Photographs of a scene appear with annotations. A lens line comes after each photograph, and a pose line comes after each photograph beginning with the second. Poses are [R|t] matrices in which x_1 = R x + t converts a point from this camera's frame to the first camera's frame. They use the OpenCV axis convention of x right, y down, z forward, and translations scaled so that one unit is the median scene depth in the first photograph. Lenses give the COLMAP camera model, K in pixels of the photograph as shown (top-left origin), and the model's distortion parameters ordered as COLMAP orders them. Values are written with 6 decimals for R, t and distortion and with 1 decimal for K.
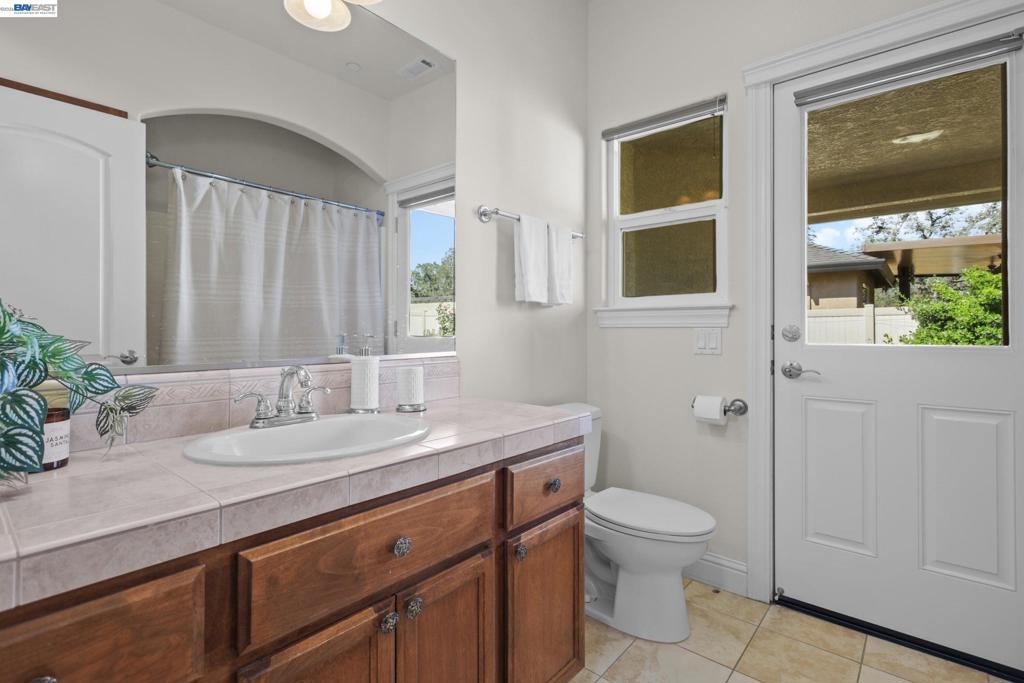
lens RADIAL K [[484.3, 0, 510.5], [0, 484.3, 336.1], [0, 0, 1]] dist [-0.018027, 0.006662]
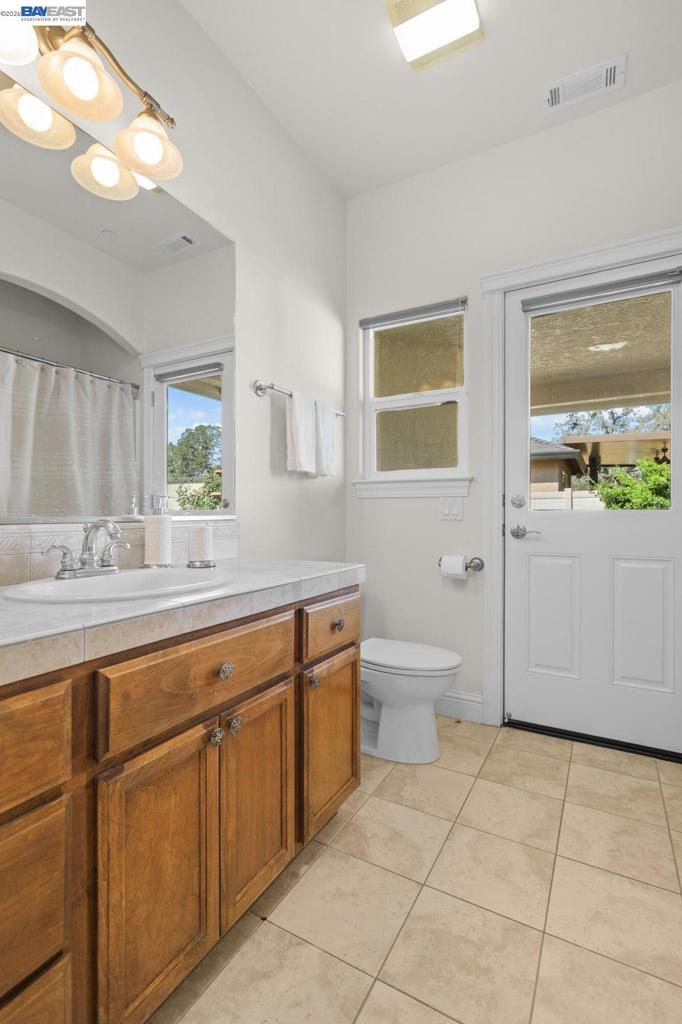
lens RADIAL K [[484.3, 0, 327.9], [0, 484.3, 534.9], [0, 0, 1]] dist [-0.018027, 0.006662]
pose [[0.980364, -0.005201, 0.197127, -0.120469], [0.001585, 0.999828, 0.018495, 0.053978], [-0.197189, -0.017820, 0.980203, -0.090143]]
